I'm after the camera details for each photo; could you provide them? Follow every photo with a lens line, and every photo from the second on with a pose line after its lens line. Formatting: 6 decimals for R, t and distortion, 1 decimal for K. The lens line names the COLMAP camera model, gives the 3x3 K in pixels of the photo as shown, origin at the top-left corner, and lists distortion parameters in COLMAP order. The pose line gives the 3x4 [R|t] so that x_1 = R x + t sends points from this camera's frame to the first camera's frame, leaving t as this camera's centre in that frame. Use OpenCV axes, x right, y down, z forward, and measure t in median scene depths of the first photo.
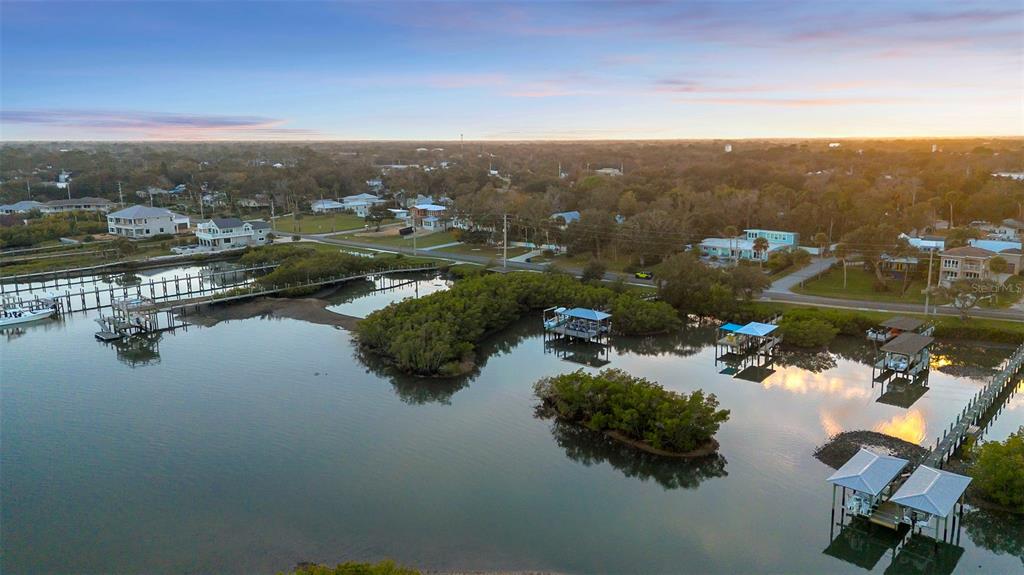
lens RADIAL K [[747.0, 0, 512.0], [0, 747.0, 287.5], [0, 0, 1]] dist [0.005160, -0.002195]
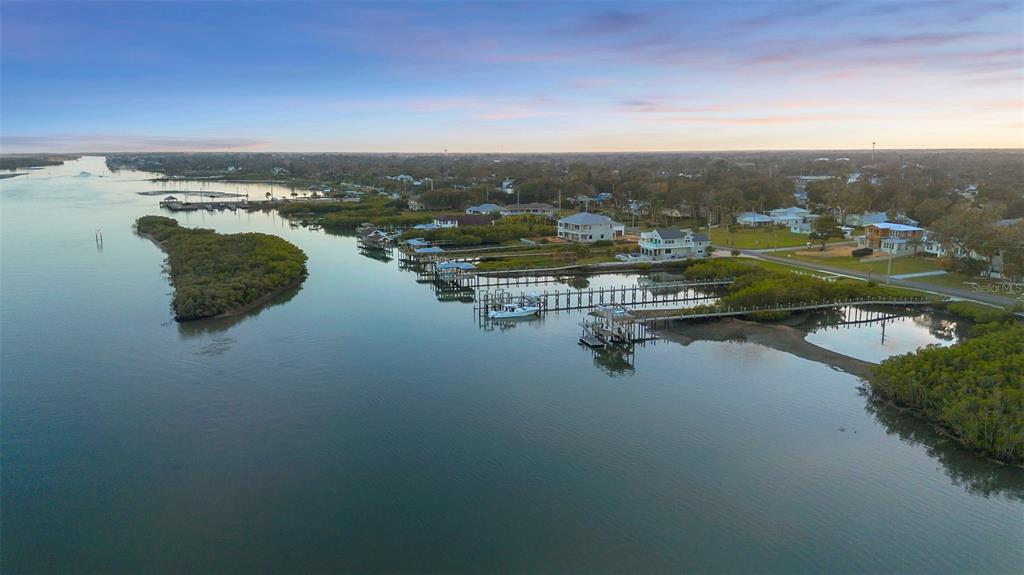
lens RADIAL K [[861.3, 0, 512.0], [0, 861.3, 287.5], [0, 0, 1]] dist [0.008265, 0.000743]
pose [[0.799623, 0.082051, -0.594871, 0.143616], [-0.104861, 0.994480, -0.003784, 0.012144], [0.591276, 0.065404, 0.803812, -0.051448]]
